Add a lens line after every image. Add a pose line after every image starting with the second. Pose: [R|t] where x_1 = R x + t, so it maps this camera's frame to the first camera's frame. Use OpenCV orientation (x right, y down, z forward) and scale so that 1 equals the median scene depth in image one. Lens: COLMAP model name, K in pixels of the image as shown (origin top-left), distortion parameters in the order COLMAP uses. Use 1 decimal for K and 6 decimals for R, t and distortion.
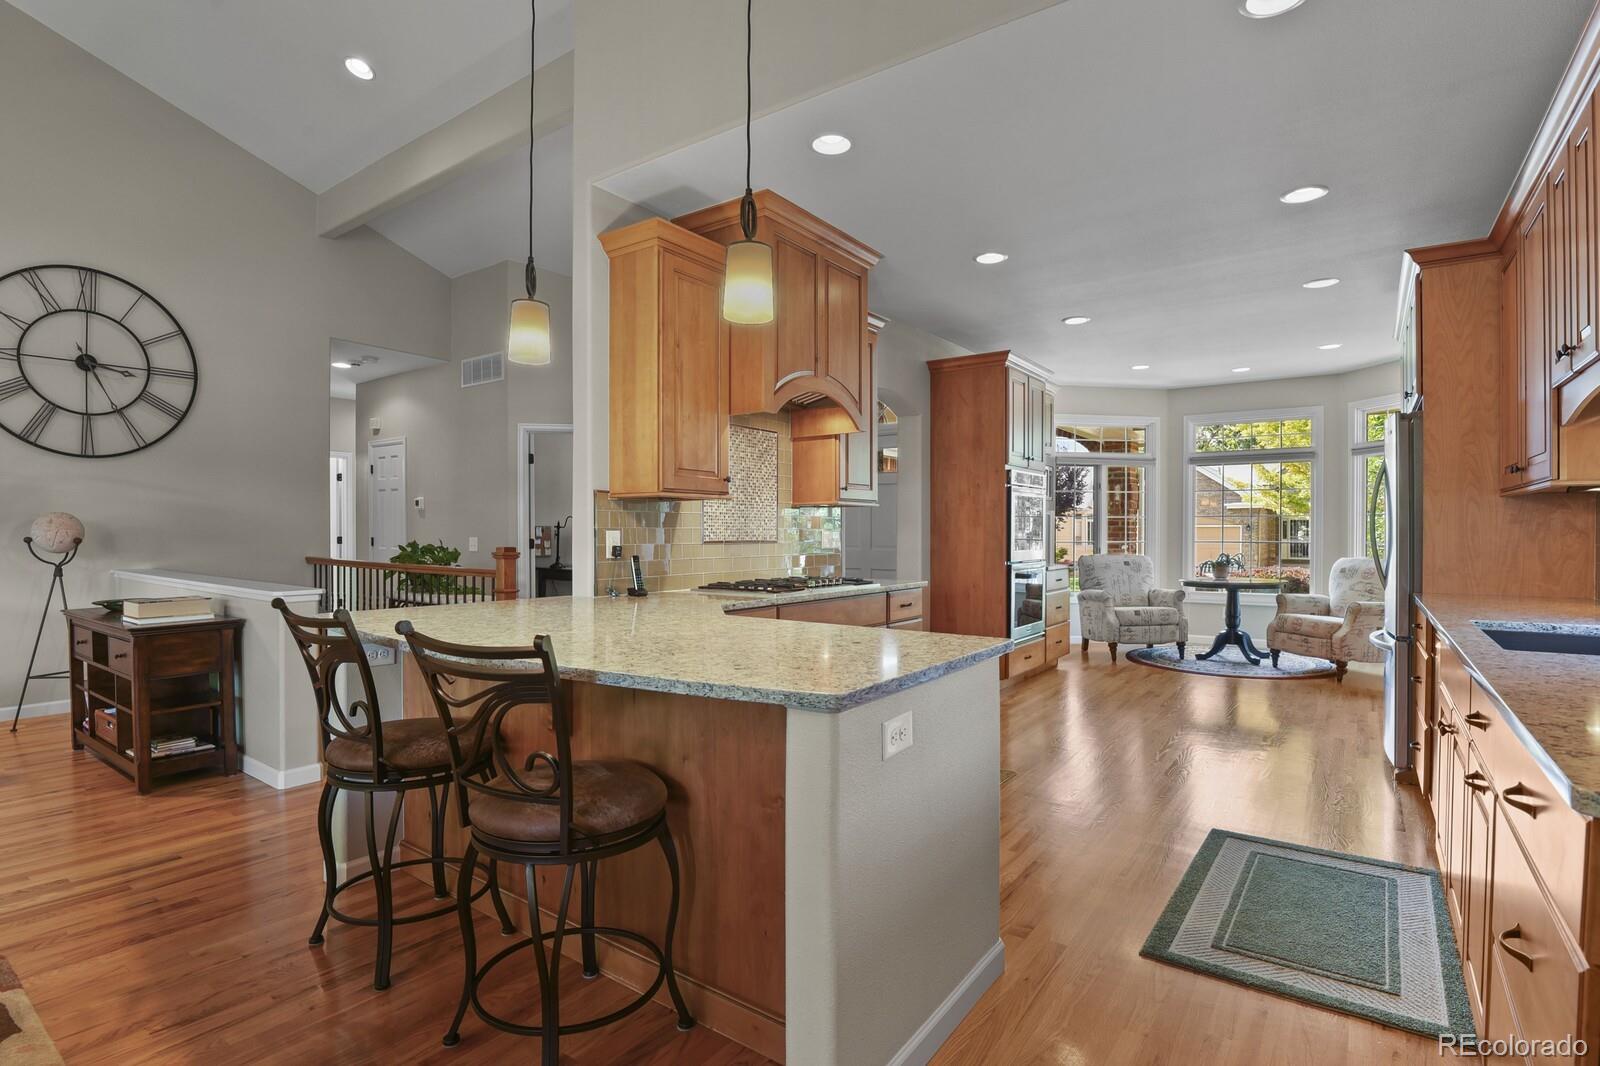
lens RADIAL K [[788.3, 0, 810.3], [0, 788.3, 534.7], [0, 0, 1]] dist [-0.024793, -0.003064]
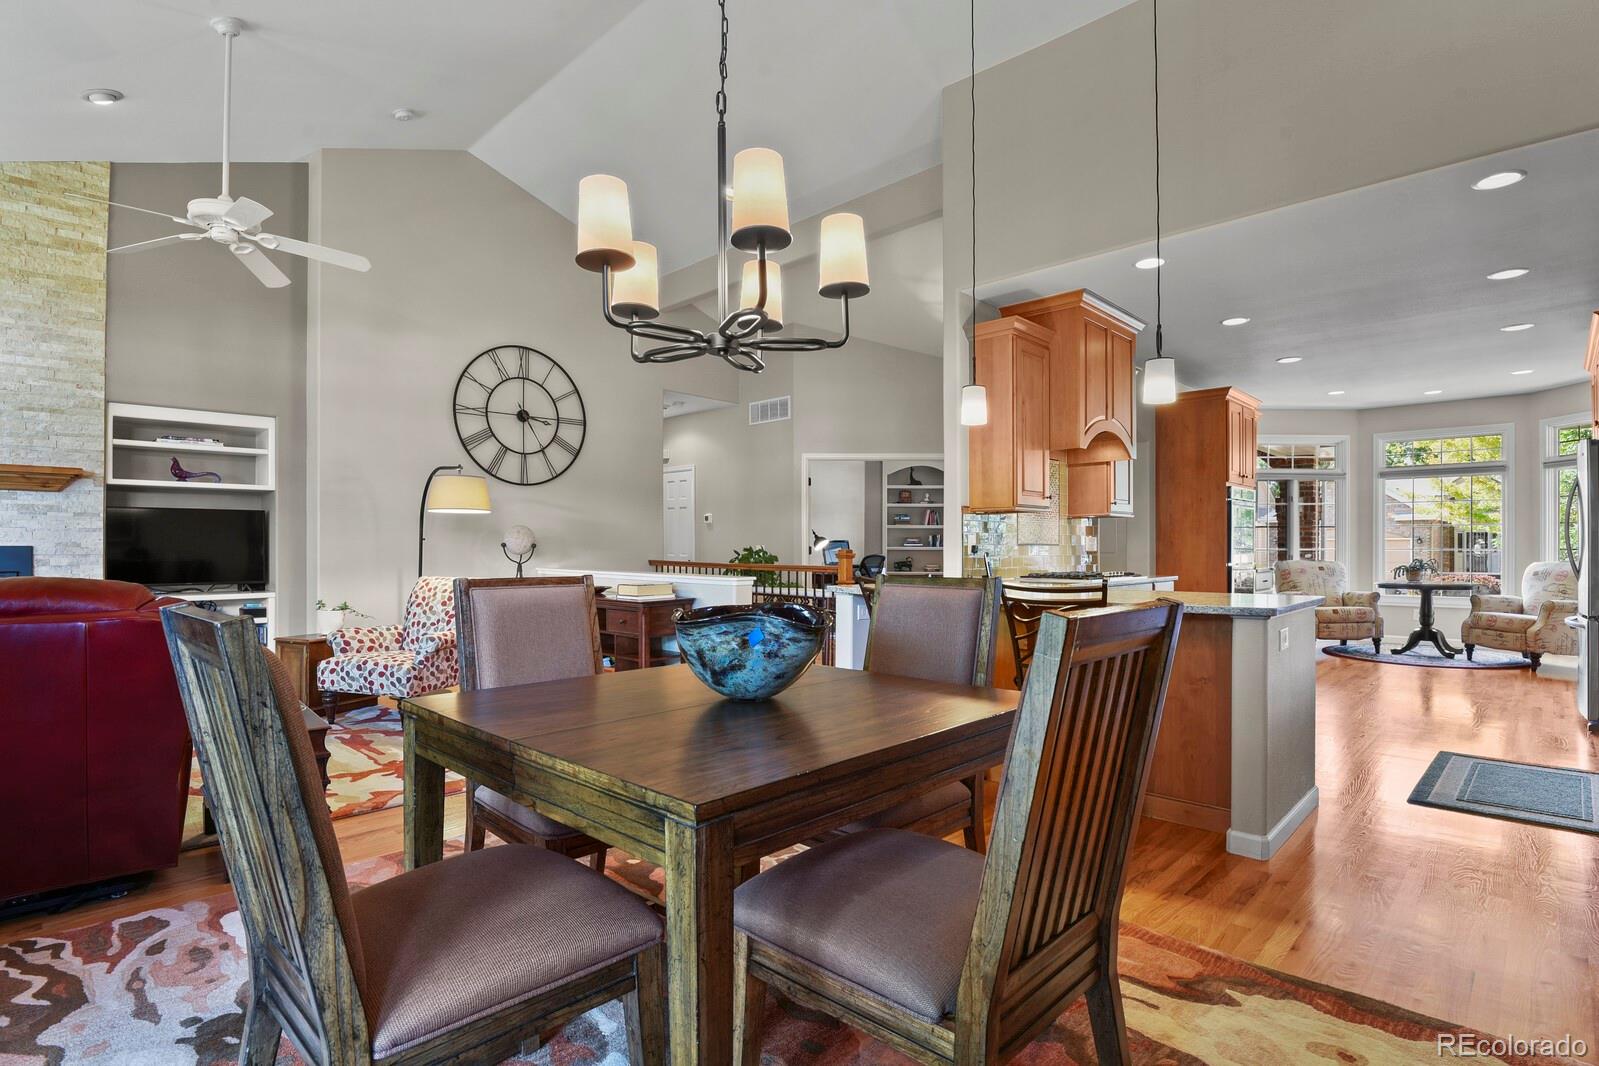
lens RADIAL K [[787.8, 0, 815.3], [0, 787.8, 546.0], [0, 0, 1]] dist [-0.024793, -0.003064]
pose [[0.989432, -0.002004, -0.144987, -0.185243], [0.001176, 0.999983, -0.005796, 0.013183], [0.144996, 0.005564, 0.989417, -0.248695]]
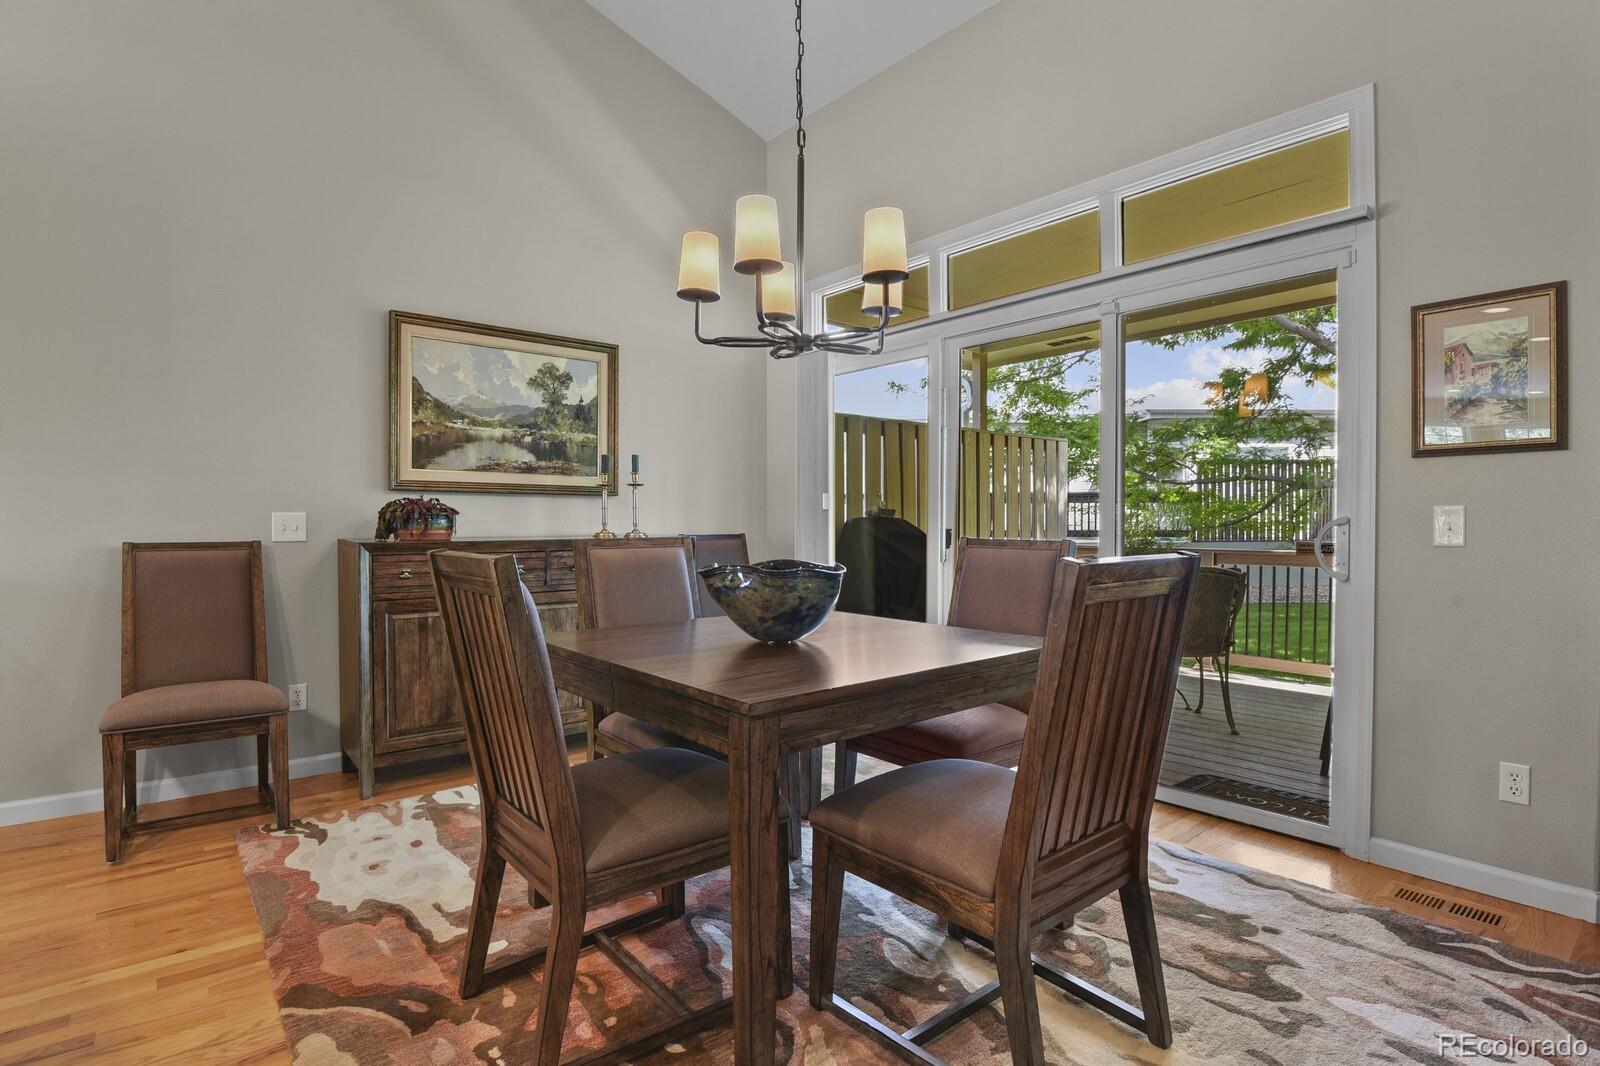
lens RADIAL K [[788.3, 0, 800.7], [0, 788.3, 533.7], [0, 0, 1]] dist [-0.024793, -0.003064]
pose [[-0.966551, -0.004277, 0.256440, -0.349968], [0.000555, 0.999824, 0.018769, 0.015186], [-0.256475, 0.018284, -0.966378, 0.369865]]
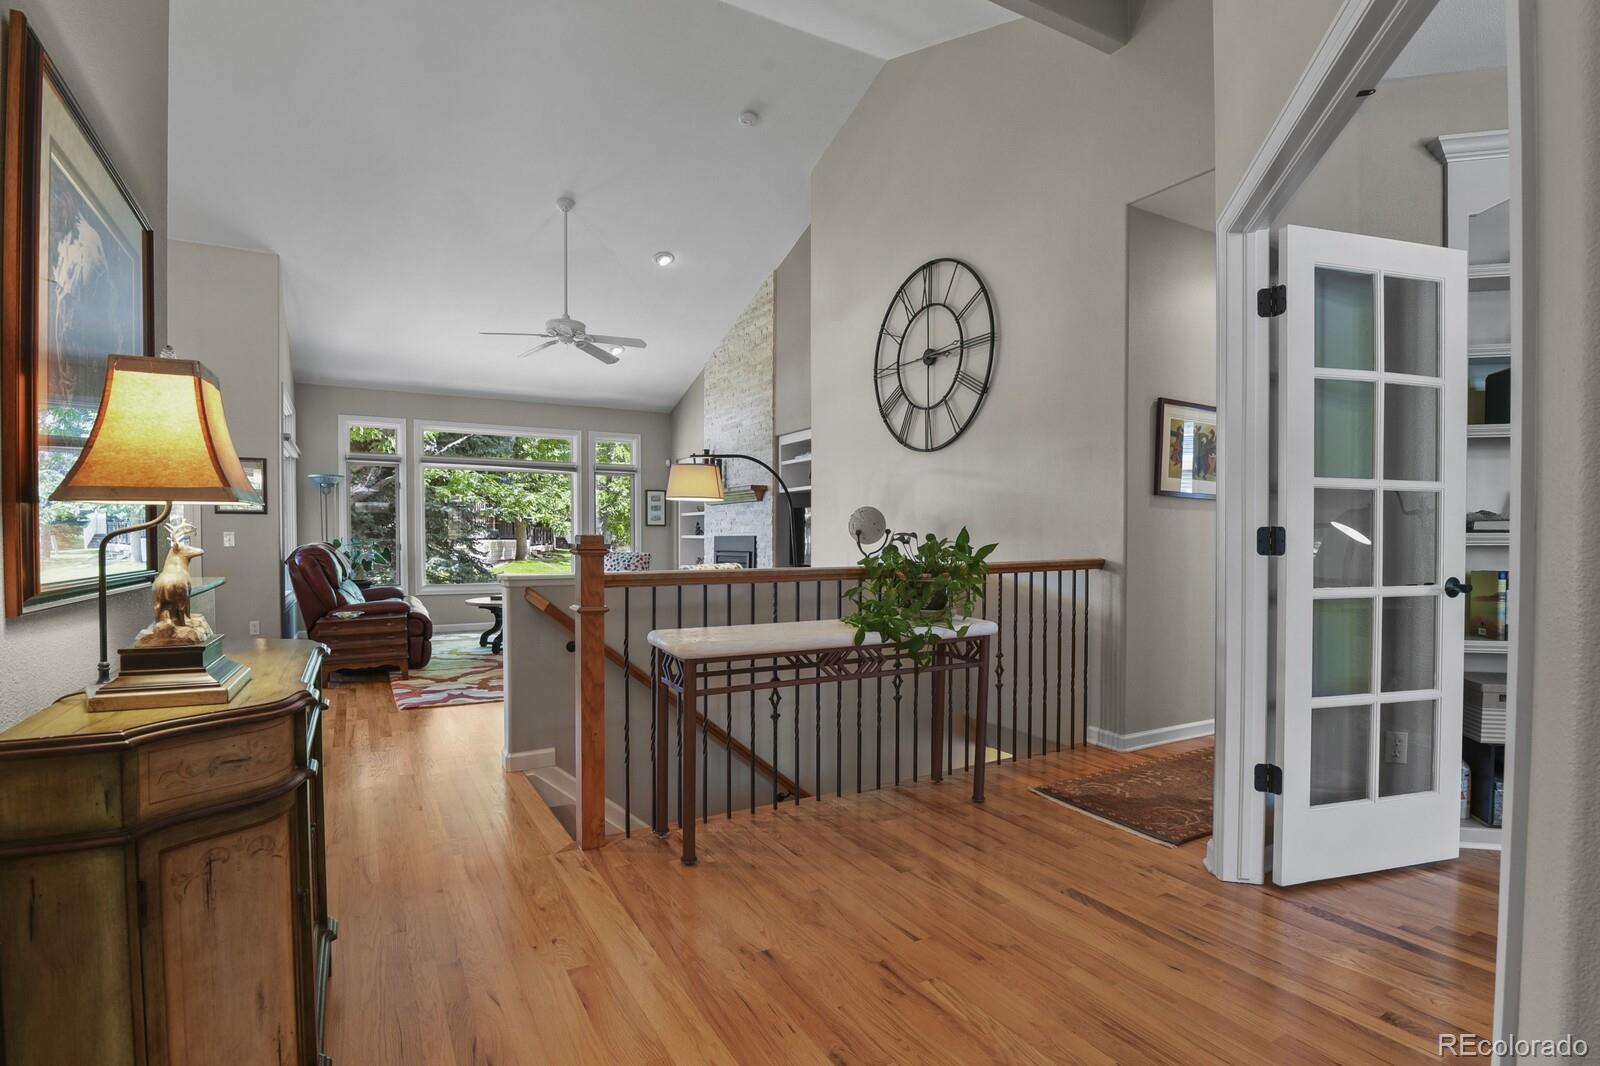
lens RADIAL K [[788.3, 0, 801.5], [0, 788.3, 548.4], [0, 0, 1]] dist [-0.024793, -0.003064]
pose [[-0.424403, 0.008685, -0.905432, 0.055283], [-0.005665, 0.999909, 0.012247, 0.013093], [0.905456, 0.010327, -0.424315, 1.053742]]
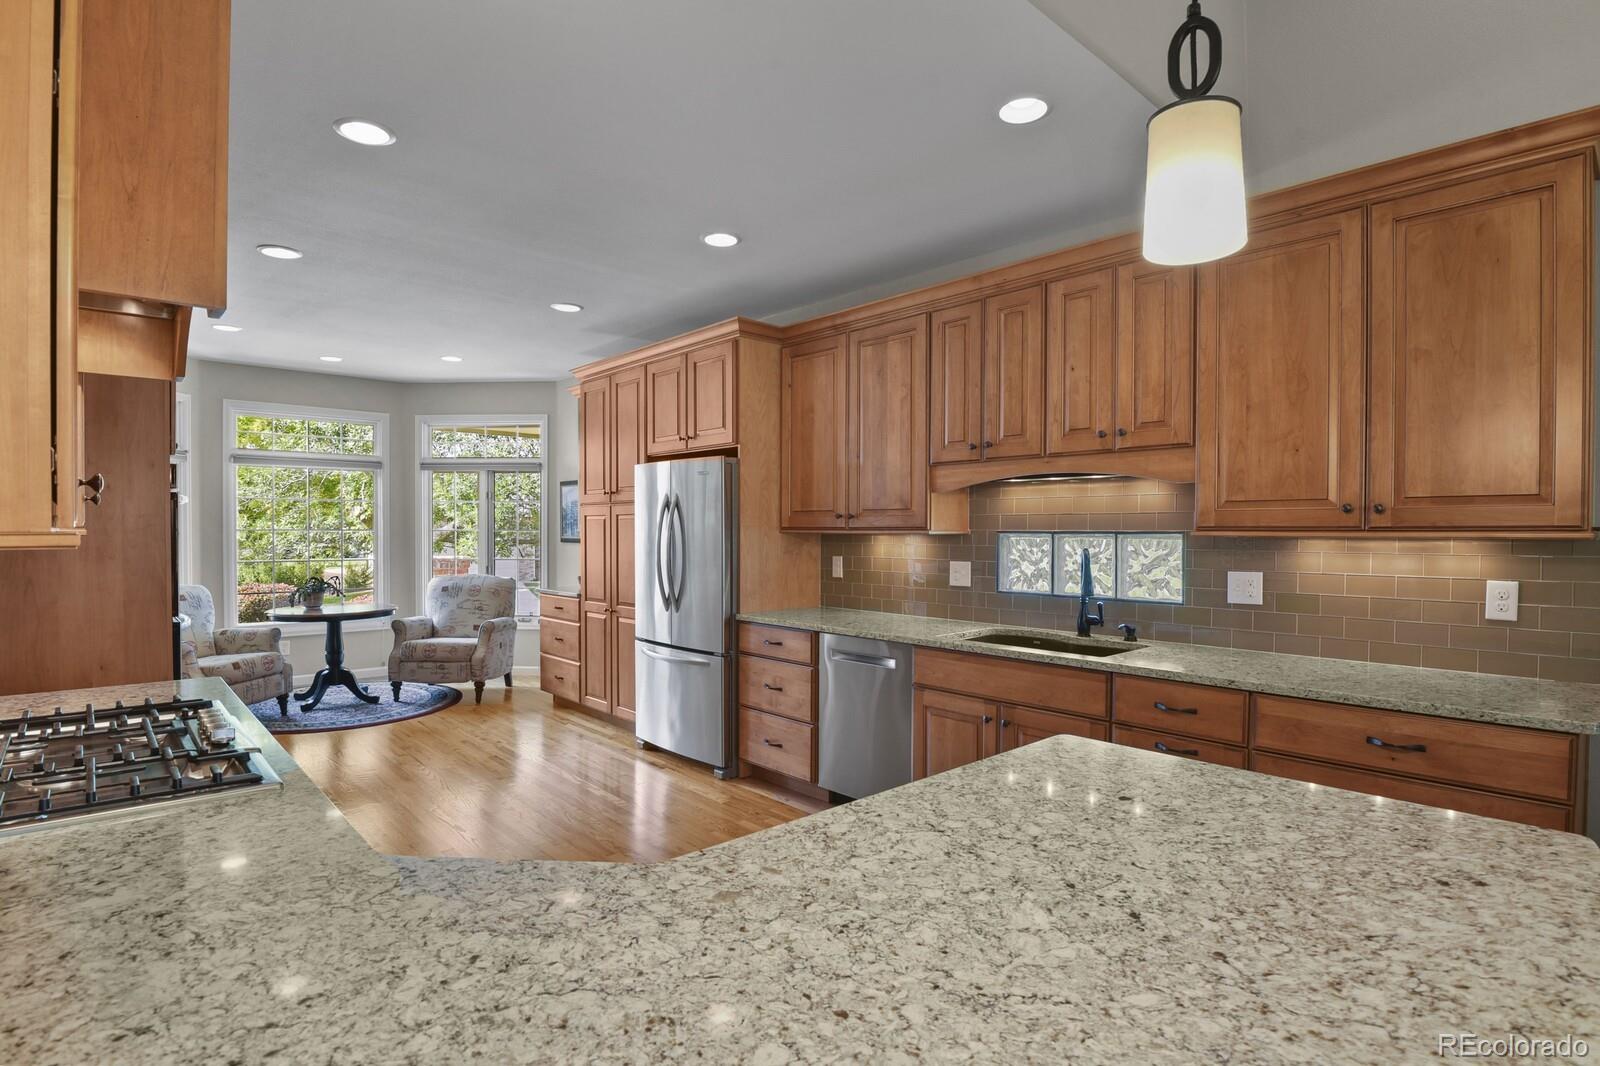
lens RADIAL K [[788.3, 0, 812.9], [0, 788.3, 544.6], [0, 0, 1]] dist [-0.024793, -0.003064]
pose [[0.204836, -0.015818, 0.978668, -0.206958], [0.001221, 0.999873, 0.015905, -0.028138], [-0.978796, -0.002063, 0.204829, 0.380978]]
